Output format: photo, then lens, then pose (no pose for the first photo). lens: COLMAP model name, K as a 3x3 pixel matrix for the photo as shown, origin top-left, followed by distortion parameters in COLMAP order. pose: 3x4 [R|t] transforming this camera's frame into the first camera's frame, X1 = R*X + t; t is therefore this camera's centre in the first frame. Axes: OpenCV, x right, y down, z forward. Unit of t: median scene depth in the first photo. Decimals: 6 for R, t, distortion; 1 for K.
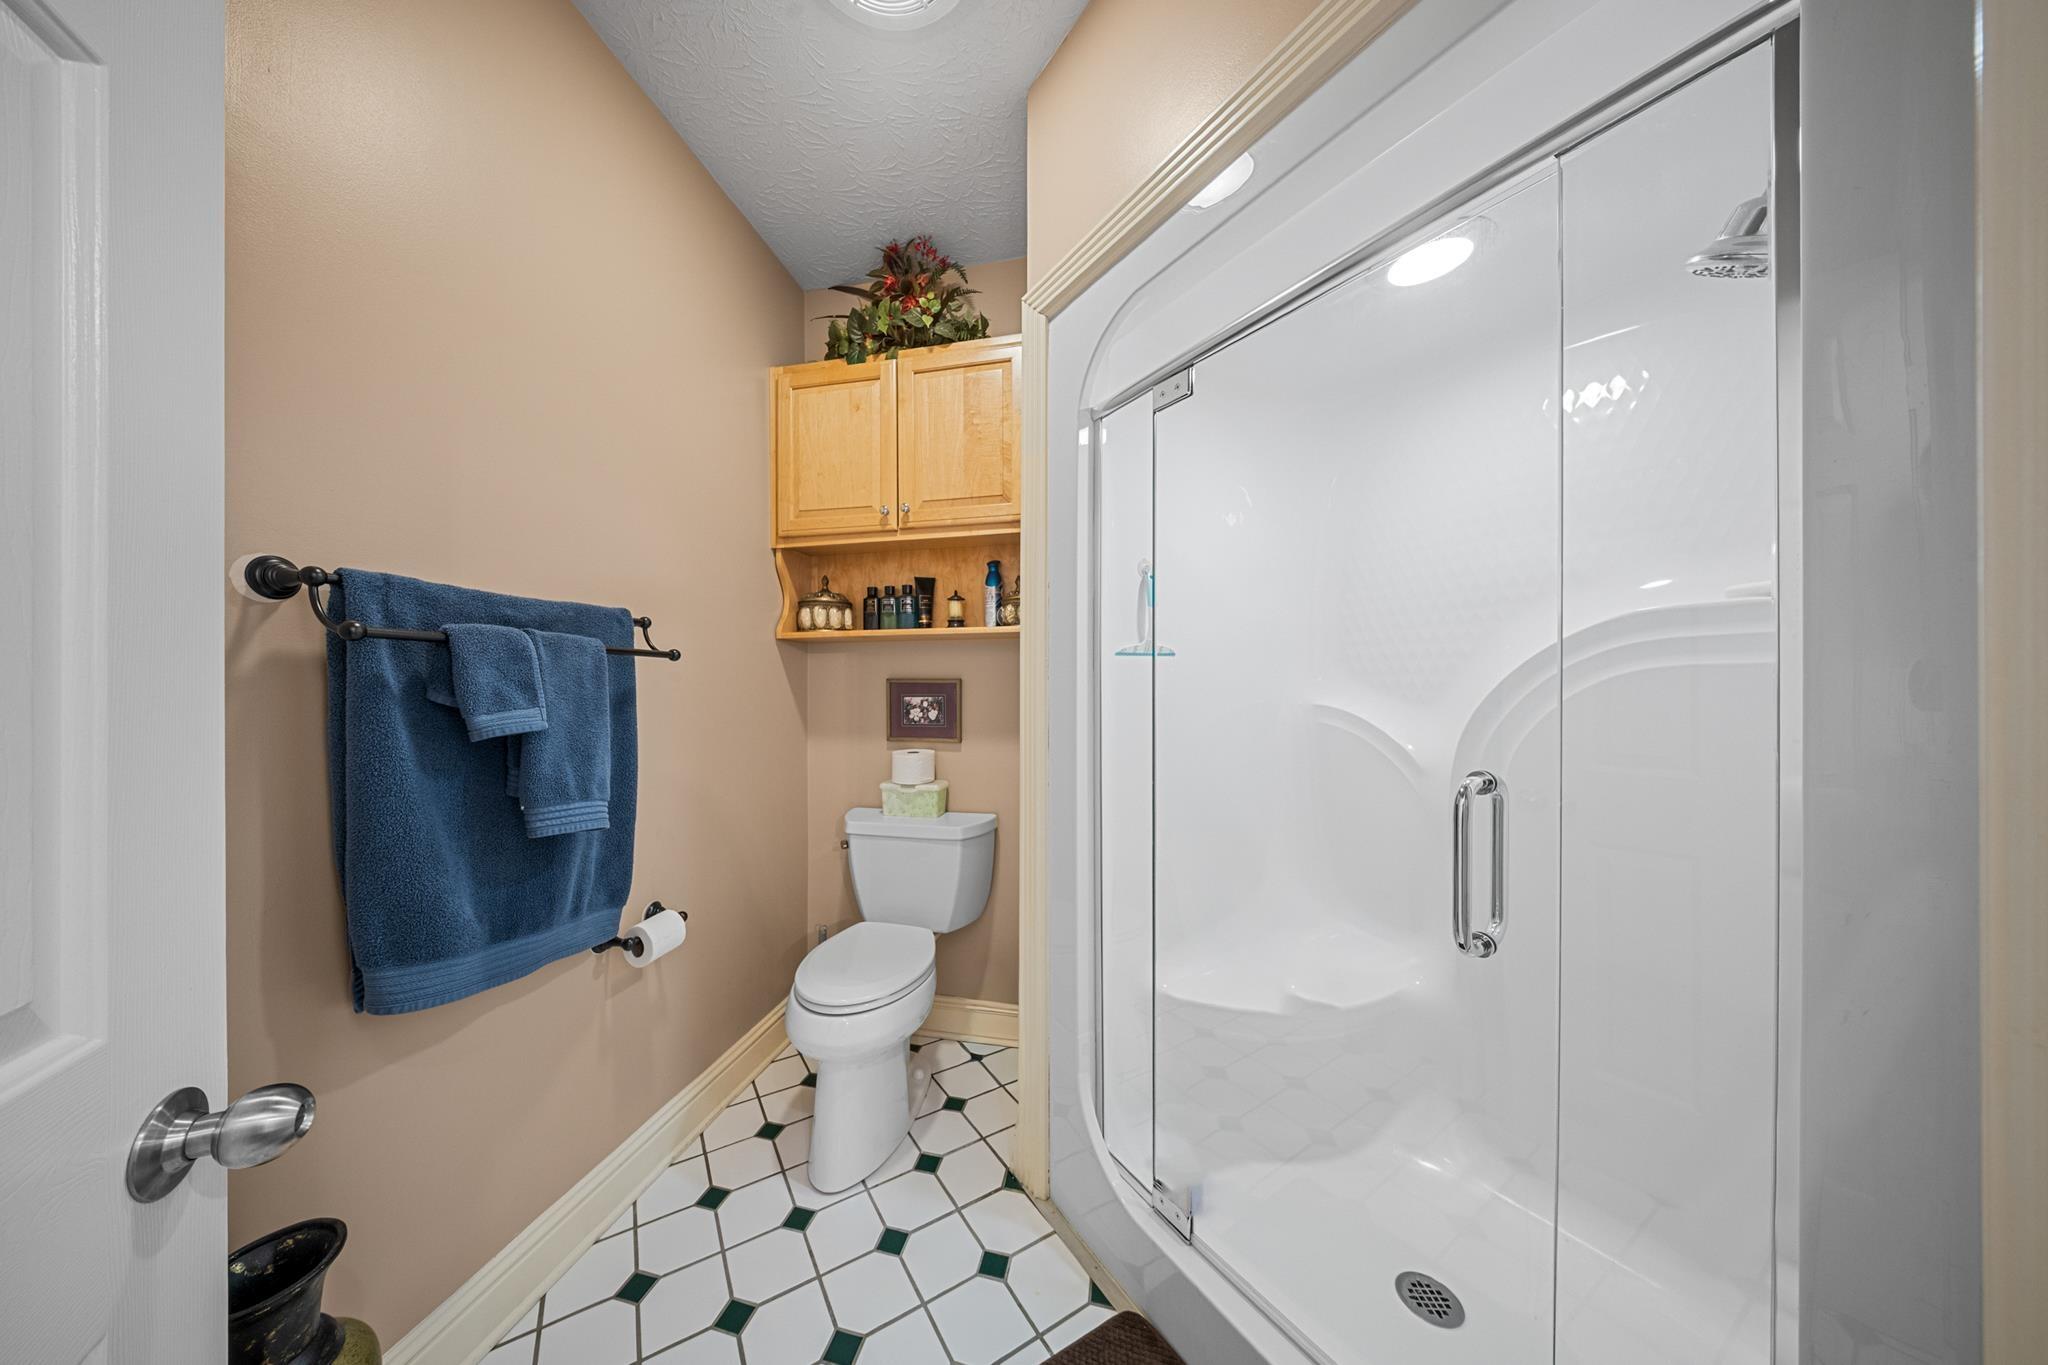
lens RADIAL K [[604.6, 0, 1005.7], [0, 604.6, 690.0], [0, 0, 1]] dist [0.011065, -0.000099]
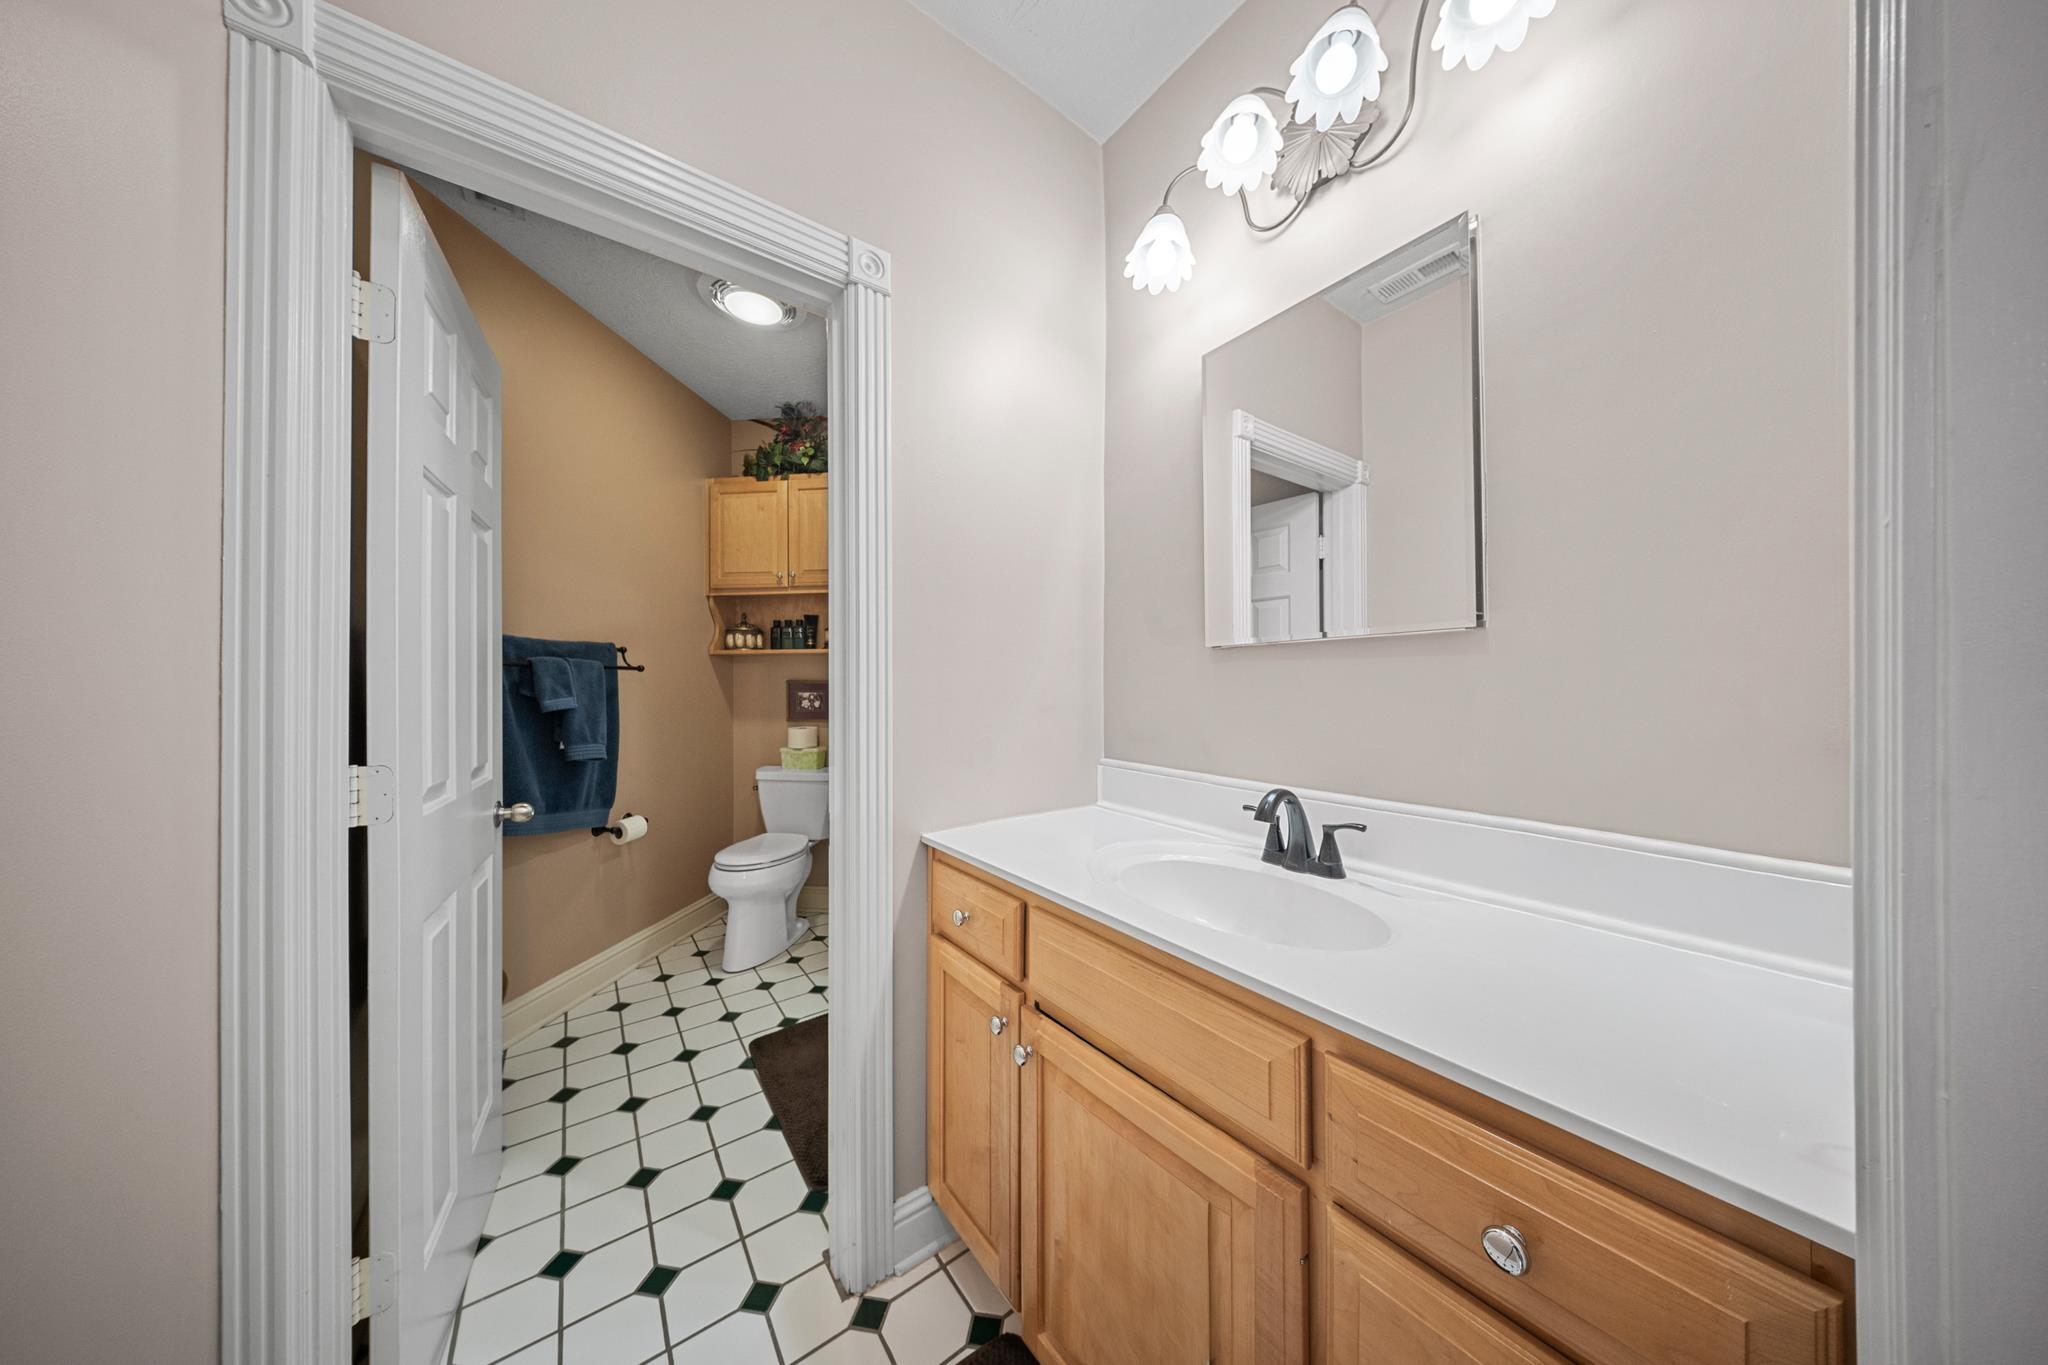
lens RADIAL K [[604.6, 0, 1037.2], [0, 604.6, 685.8], [0, 0, 1]] dist [0.011065, -0.000099]
pose [[0.996265, 0.001228, 0.086341, 0.337791], [-0.001035, 0.999997, -0.002287, -0.003071], [-0.086343, 0.002189, 0.996263, -0.644594]]
